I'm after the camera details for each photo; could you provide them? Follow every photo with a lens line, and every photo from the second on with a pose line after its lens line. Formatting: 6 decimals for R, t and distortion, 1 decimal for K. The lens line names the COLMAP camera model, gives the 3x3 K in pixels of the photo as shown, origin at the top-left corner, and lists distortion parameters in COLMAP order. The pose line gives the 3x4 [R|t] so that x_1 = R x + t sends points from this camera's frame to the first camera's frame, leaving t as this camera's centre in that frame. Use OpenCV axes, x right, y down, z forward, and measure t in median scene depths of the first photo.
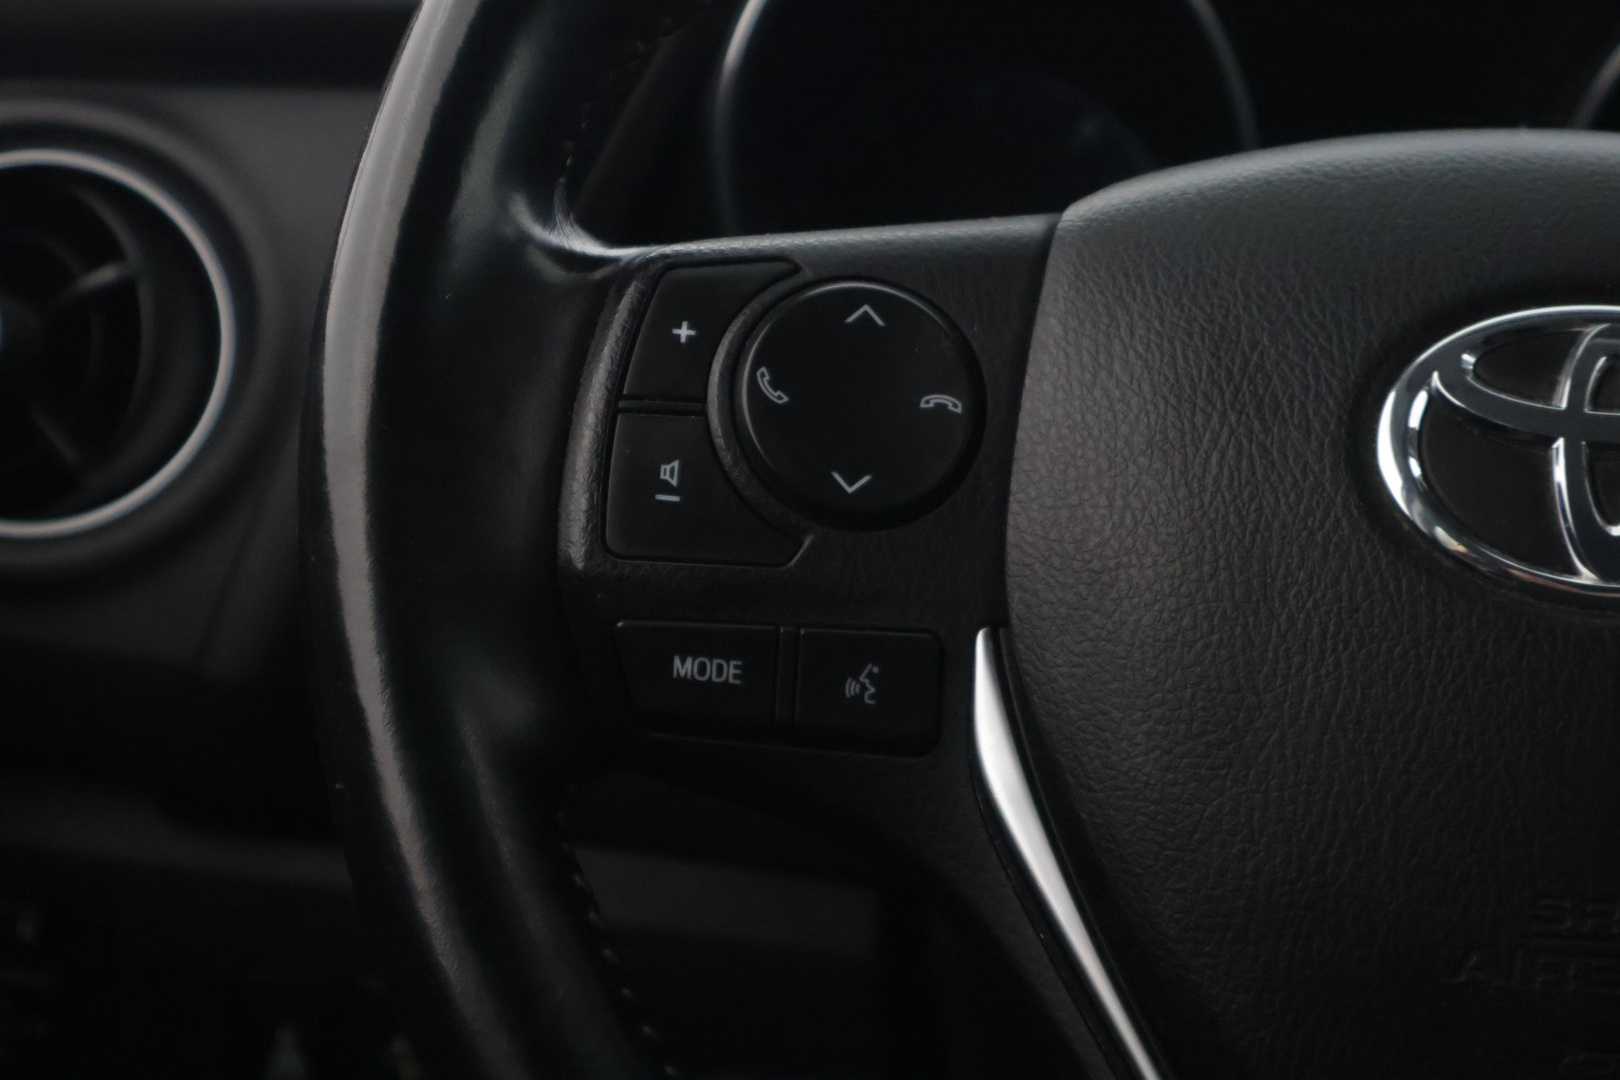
lens RADIAL K [[3277.9, 0, 807.5], [0, 3277.9, 548.5], [0, 0, 1]] dist [0.068302, 0.000000]
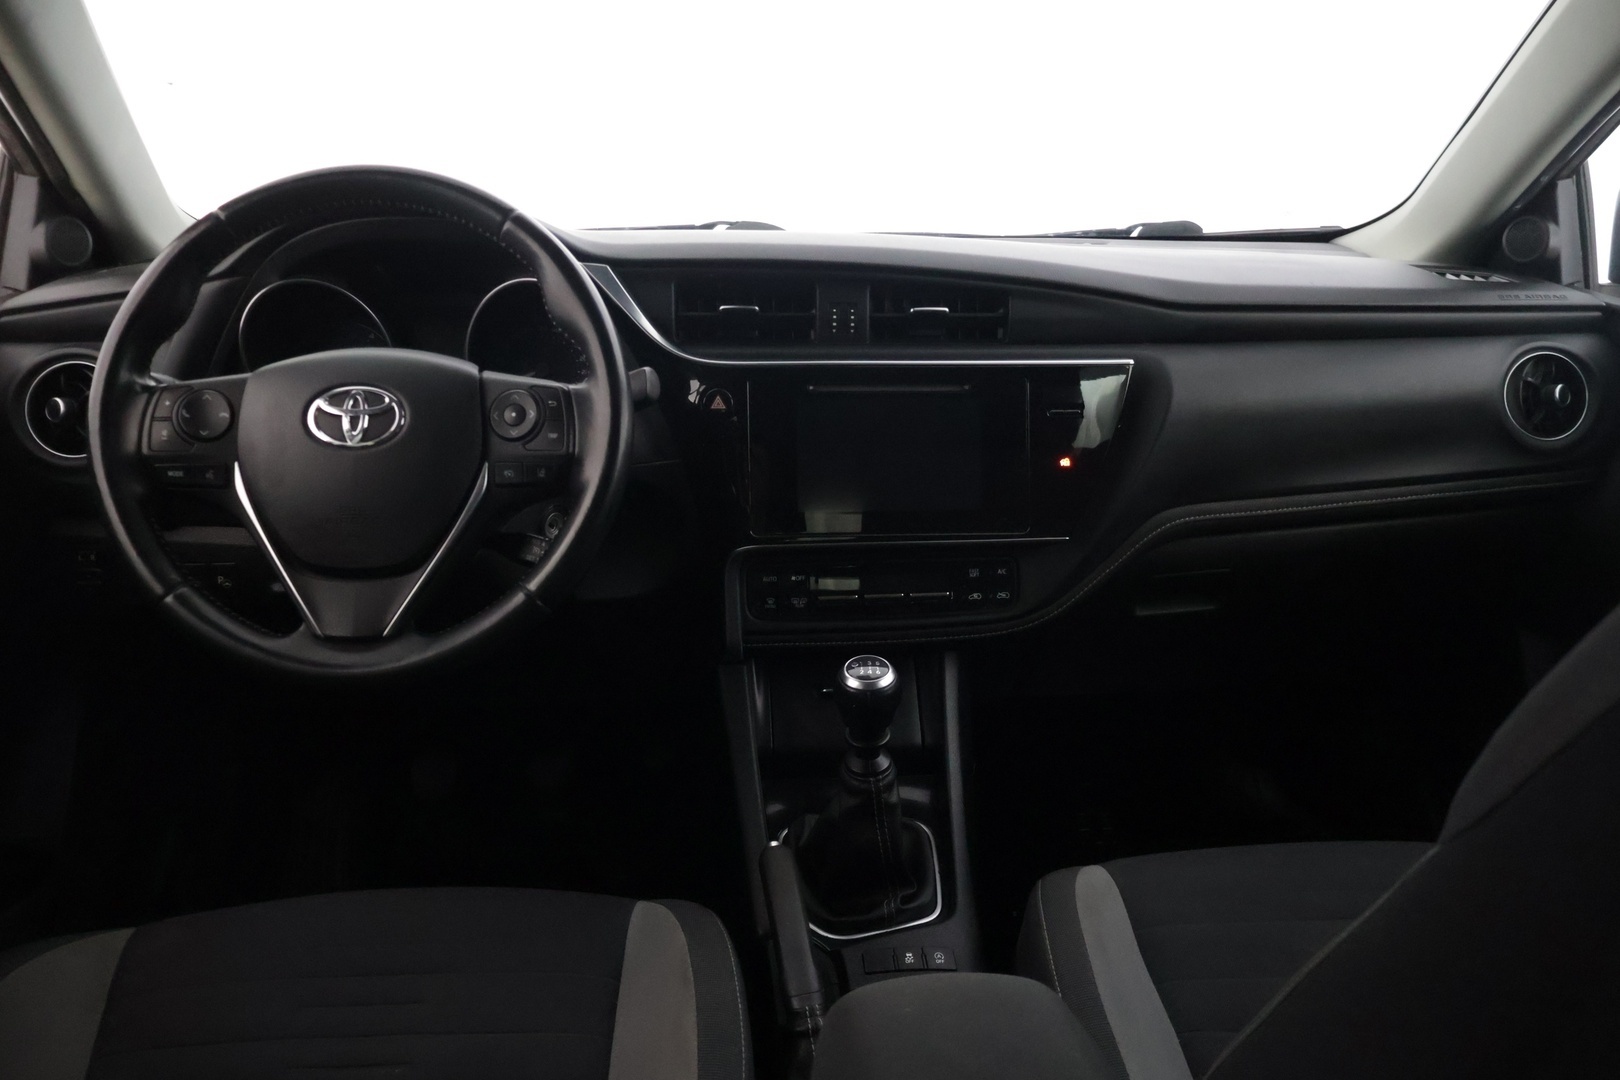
lens RADIAL K [[1390.6, 0, 809.2], [0, 1390.6, 539.2], [0, 0, 1]] dist [-0.016736, 0.005368]
pose [[0.992349, -0.068272, 0.102871, 0.667103], [0.061572, 0.995854, 0.066963, 0.053336], [-0.107017, -0.060117, 0.992438, -1.105140]]
